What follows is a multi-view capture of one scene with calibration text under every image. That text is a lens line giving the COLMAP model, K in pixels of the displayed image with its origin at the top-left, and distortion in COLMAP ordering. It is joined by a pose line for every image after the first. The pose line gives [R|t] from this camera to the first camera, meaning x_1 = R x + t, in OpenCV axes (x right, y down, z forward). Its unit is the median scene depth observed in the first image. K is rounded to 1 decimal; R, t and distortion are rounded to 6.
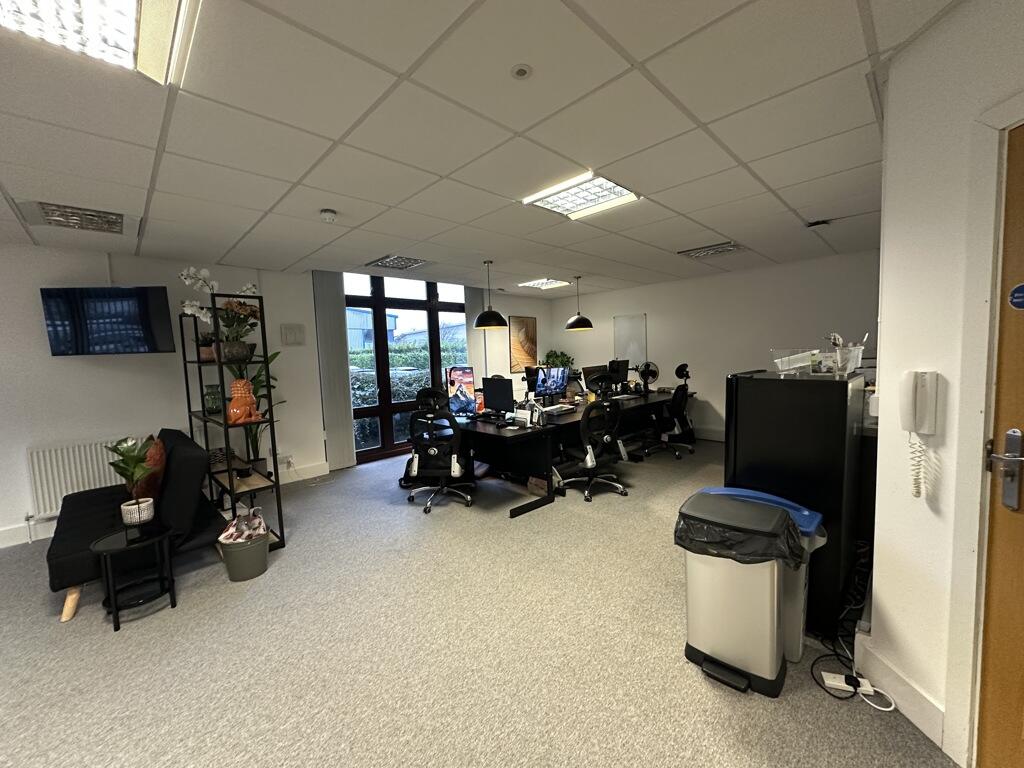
lens RADIAL K [[406.0, 0, 515.9], [0, 406.0, 386.5], [0, 0, 1]] dist [-0.002987, -0.000178]
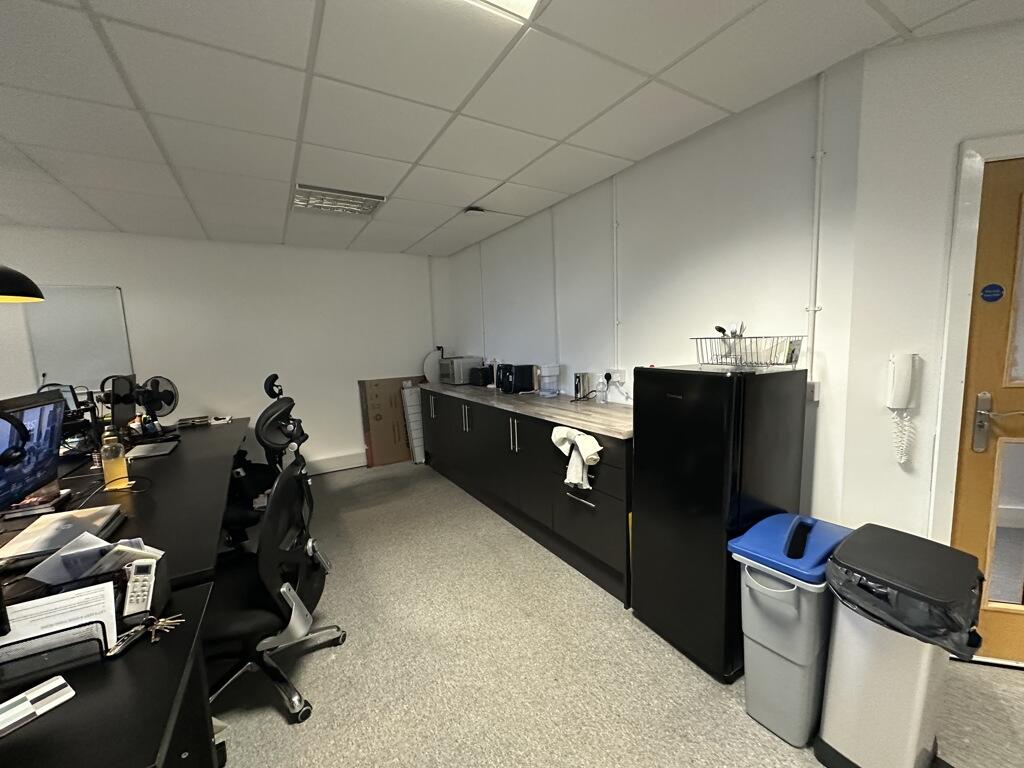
lens RADIAL K [[406.0, 0, 511.0], [0, 406.0, 388.2], [0, 0, 1]] dist [-0.002987, -0.000178]
pose [[0.239043, -0.089809, 0.966847, -0.119639], [0.105150, 0.992252, 0.066171, -0.044316], [-0.965299, 0.085846, 0.246634, 0.601219]]
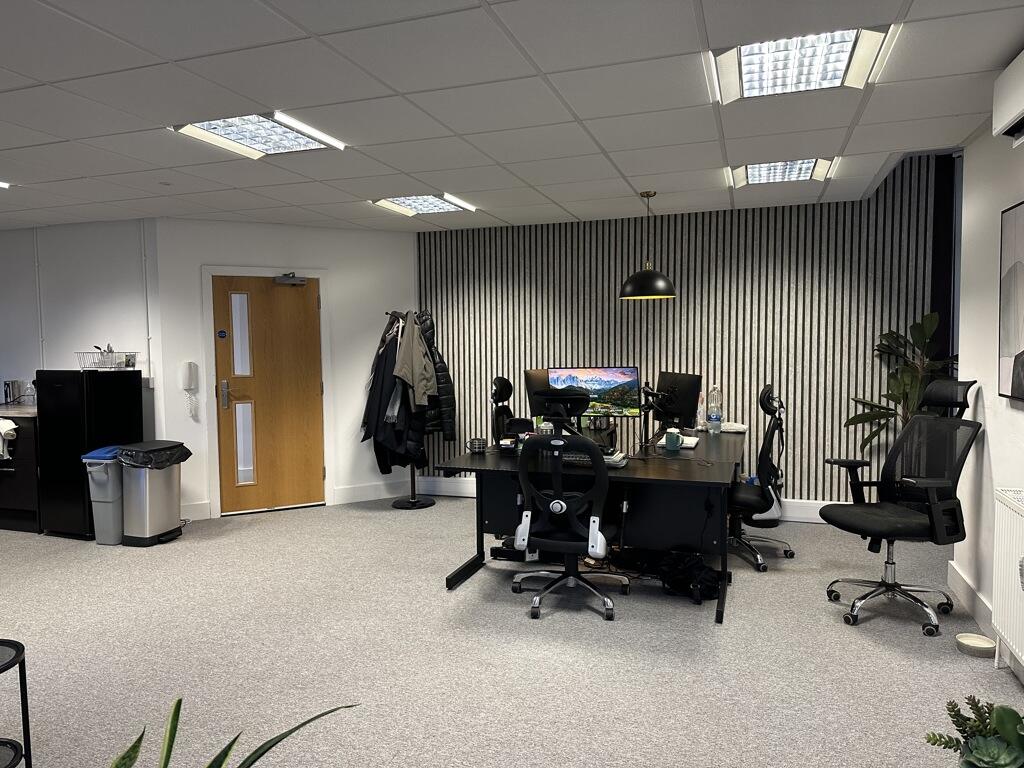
lens RADIAL K [[717.3, 0, 509.0], [0, 717.3, 386.9], [0, 0, 1]] dist [0.024044, -0.009978]
pose [[-0.427196, -0.014340, 0.904045, -1.163431], [0.102245, 0.992694, 0.064061, 0.009380], [-0.898359, 0.119800, -0.422609, 0.371373]]
